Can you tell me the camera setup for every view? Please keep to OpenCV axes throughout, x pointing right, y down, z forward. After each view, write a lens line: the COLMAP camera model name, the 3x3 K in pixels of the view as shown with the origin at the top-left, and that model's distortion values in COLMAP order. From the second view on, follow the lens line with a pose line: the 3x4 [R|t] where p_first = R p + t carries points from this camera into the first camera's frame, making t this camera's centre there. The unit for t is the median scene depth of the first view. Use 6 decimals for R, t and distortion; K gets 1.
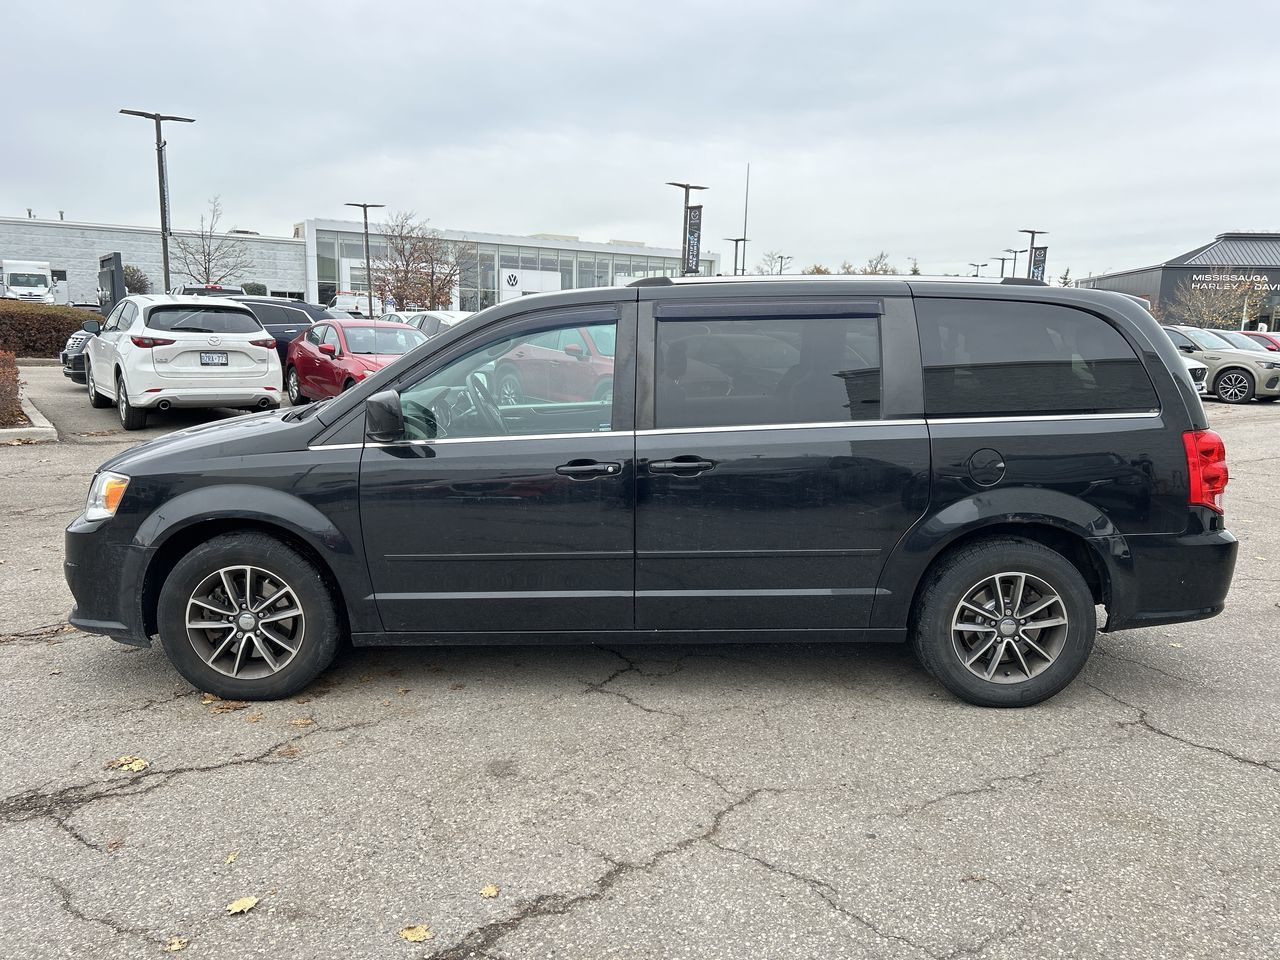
lens RADIAL K [[956.3, 0, 634.0], [0, 956.3, 487.1], [0, 0, 1]] dist [0.061657, -0.063620]
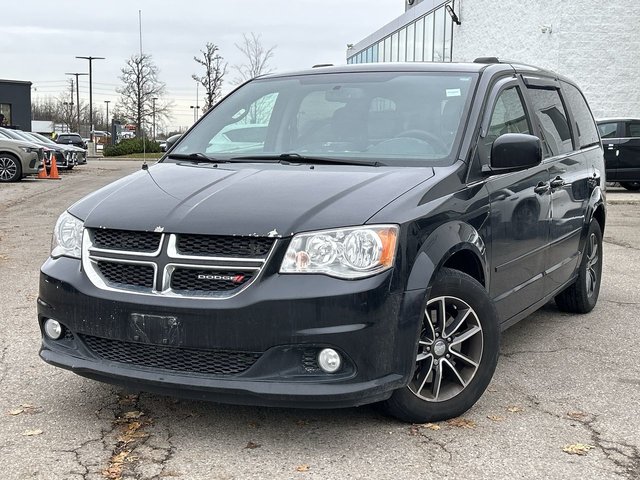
lens RADIAL K [[952.8, 0, 321.0], [0, 952.8, 237.2], [0, 0, 1]] dist [0.092751, 0.000000]
pose [[0.460651, -0.101903, 0.881712, -1.421618], [0.144451, 0.988751, 0.038805, -0.047723], [-0.875748, 0.109489, 0.470189, 0.597112]]
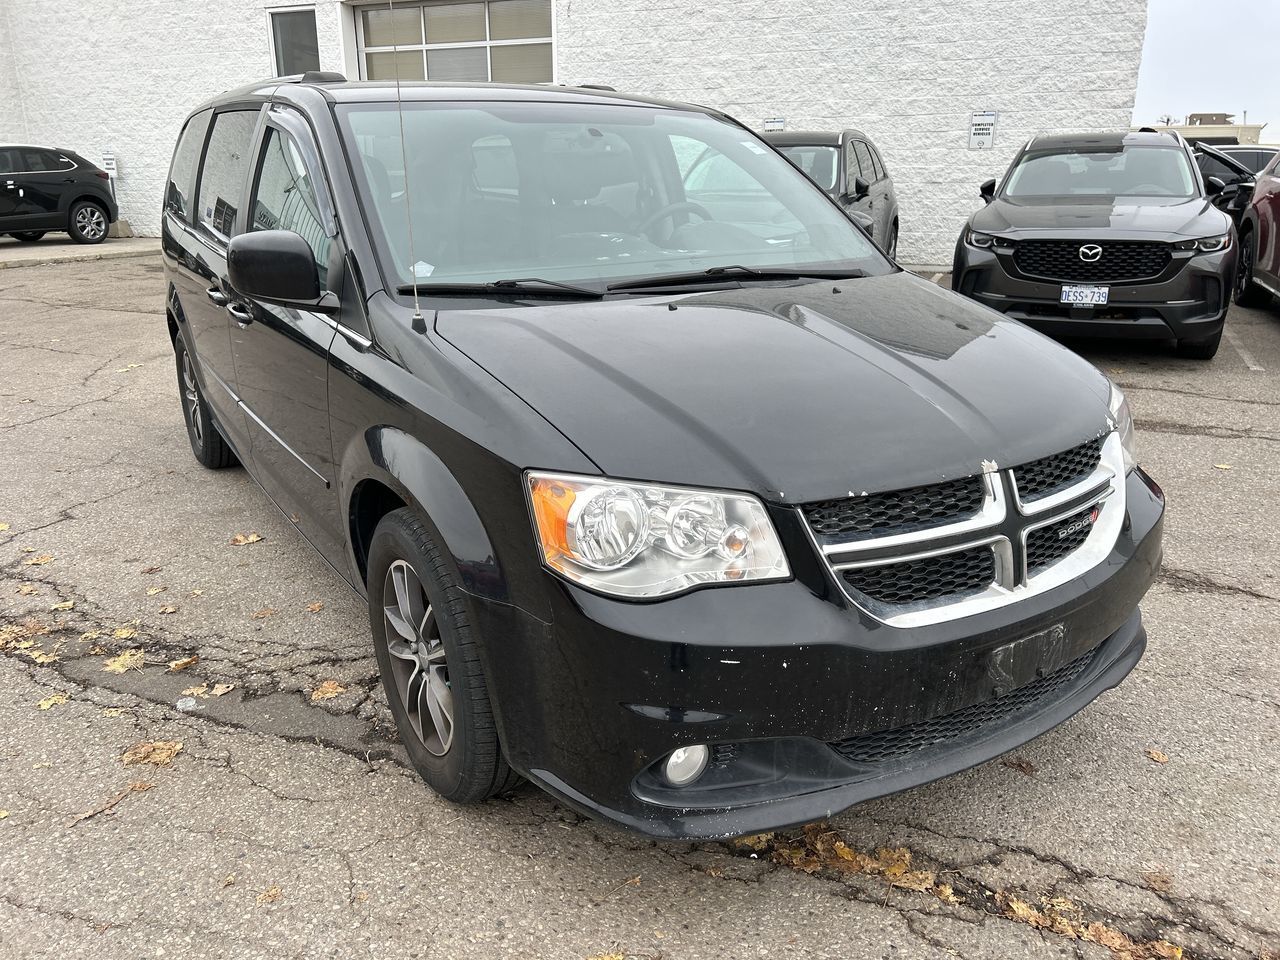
lens RADIAL K [[956.3, 0, 632.4], [0, 956.3, 487.2], [0, 0, 1]] dist [0.061657, -0.063620]
pose [[-0.526292, -0.282737, 0.801921, -0.914077], [0.128810, 0.905705, 0.403865, -0.249425], [-0.840491, 0.315847, -0.440246, 1.578109]]
